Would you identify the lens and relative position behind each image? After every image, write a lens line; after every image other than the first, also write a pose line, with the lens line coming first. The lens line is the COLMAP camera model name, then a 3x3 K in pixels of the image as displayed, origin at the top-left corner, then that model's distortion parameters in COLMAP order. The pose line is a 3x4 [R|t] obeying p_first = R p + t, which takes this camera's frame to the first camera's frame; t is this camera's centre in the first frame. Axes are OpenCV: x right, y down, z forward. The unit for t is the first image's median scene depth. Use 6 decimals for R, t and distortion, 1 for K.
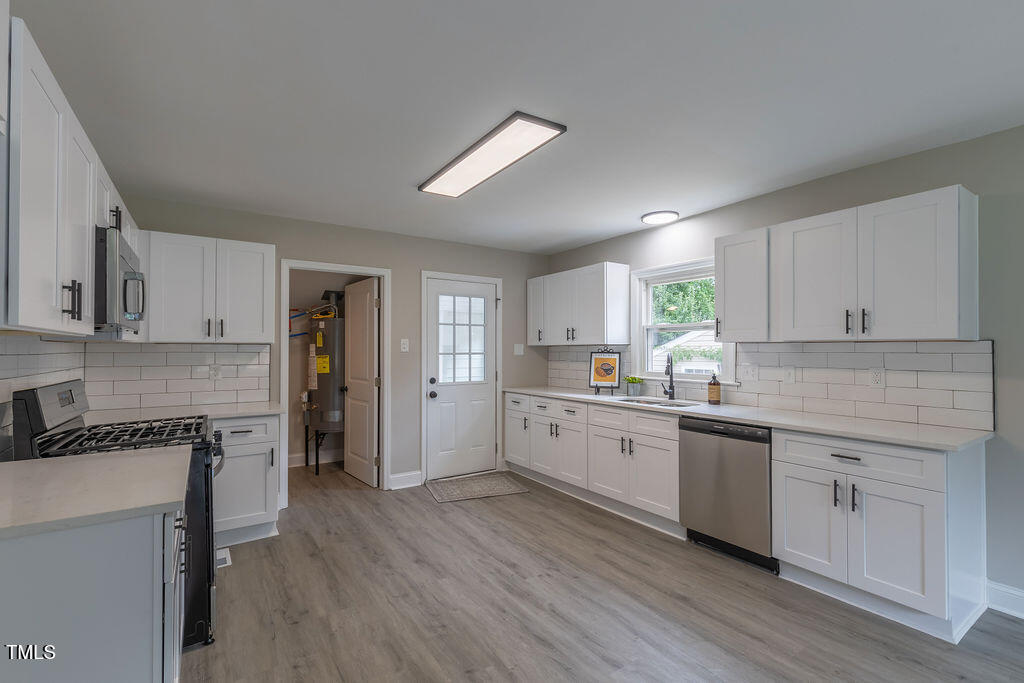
lens RADIAL K [[456.8, 0, 510.1], [0, 456.8, 345.8], [0, 0, 1]] dist [0.003391, -0.000392]
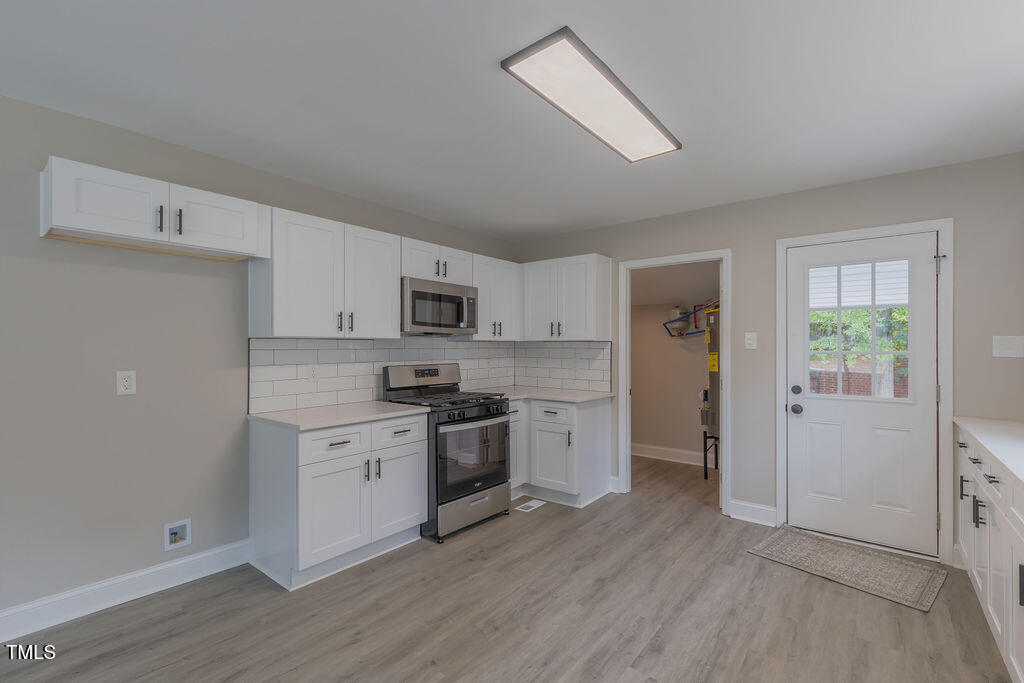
lens RADIAL K [[460.4, 0, 509.5], [0, 460.4, 346.6], [0, 0, 1]] dist [0.003716, 0.000024]
pose [[0.302909, 0.001541, -0.953018, 0.448125], [0.007573, 0.999963, 0.004024, 0.002975], [0.952990, -0.008436, 0.302886, 0.408771]]
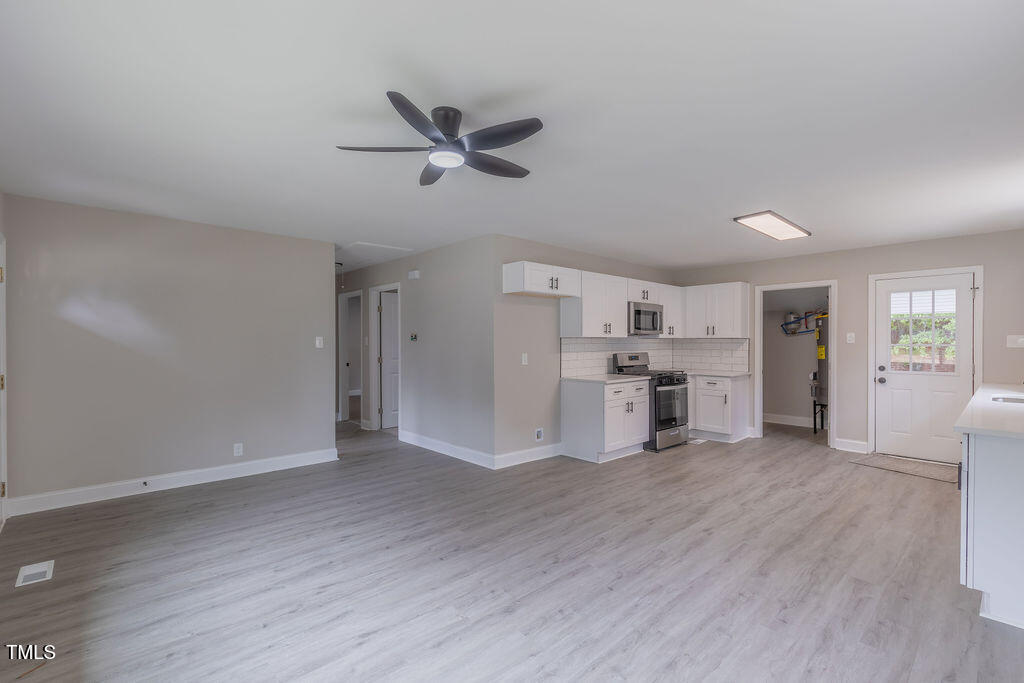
lens RADIAL K [[456.8, 0, 510.1], [0, 456.8, 345.8], [0, 0, 1]] dist [0.003391, -0.000392]
pose [[0.156483, 0.008807, -0.987641, 0.964876], [0.009923, 0.999896, 0.010489, -0.002272], [0.987631, -0.011442, 0.156379, -0.129763]]
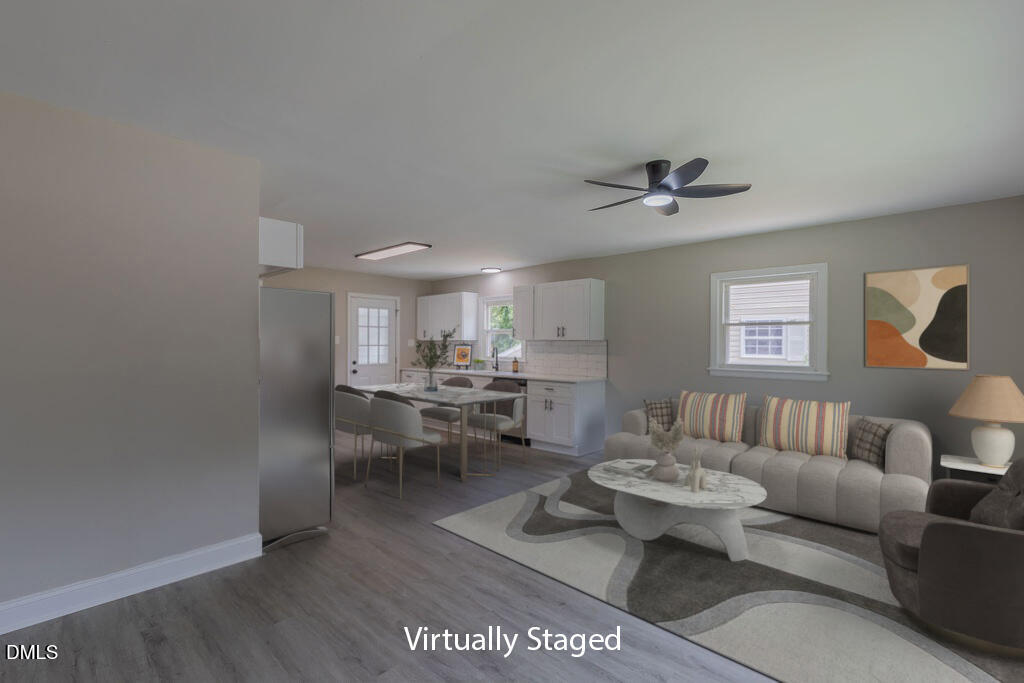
lens RADIAL K [[467.1, 0, 507.9], [0, 467.1, 348.6], [0, 0, 1]] dist [0.009152, -0.000060]
pose [[0.976534, 0.002824, 0.215345, -0.001761], [-0.007512, 0.999752, 0.020956, -0.010621], [-0.215232, -0.022082, 0.976313, -0.789848]]
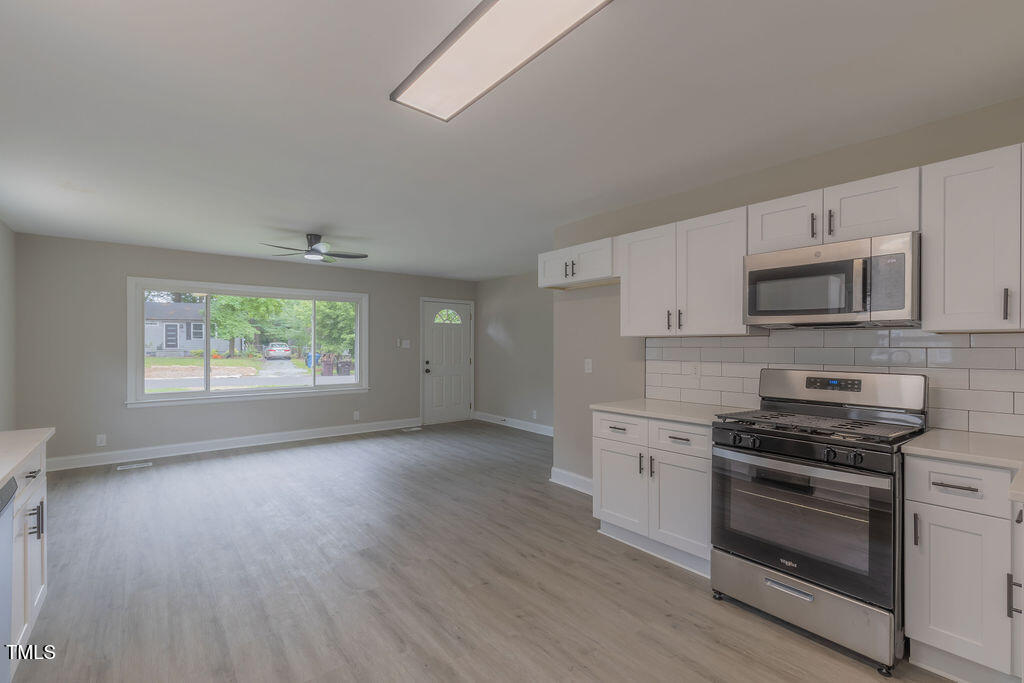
lens RADIAL K [[456.8, 0, 510.1], [0, 456.8, 345.8], [0, 0, 1]] dist [0.003391, -0.000392]
pose [[-0.995830, -0.000422, -0.091230, -0.018101], [0.000384, 0.999961, -0.008814, 0.013107], [0.091230, -0.008812, -0.995791, 1.121493]]
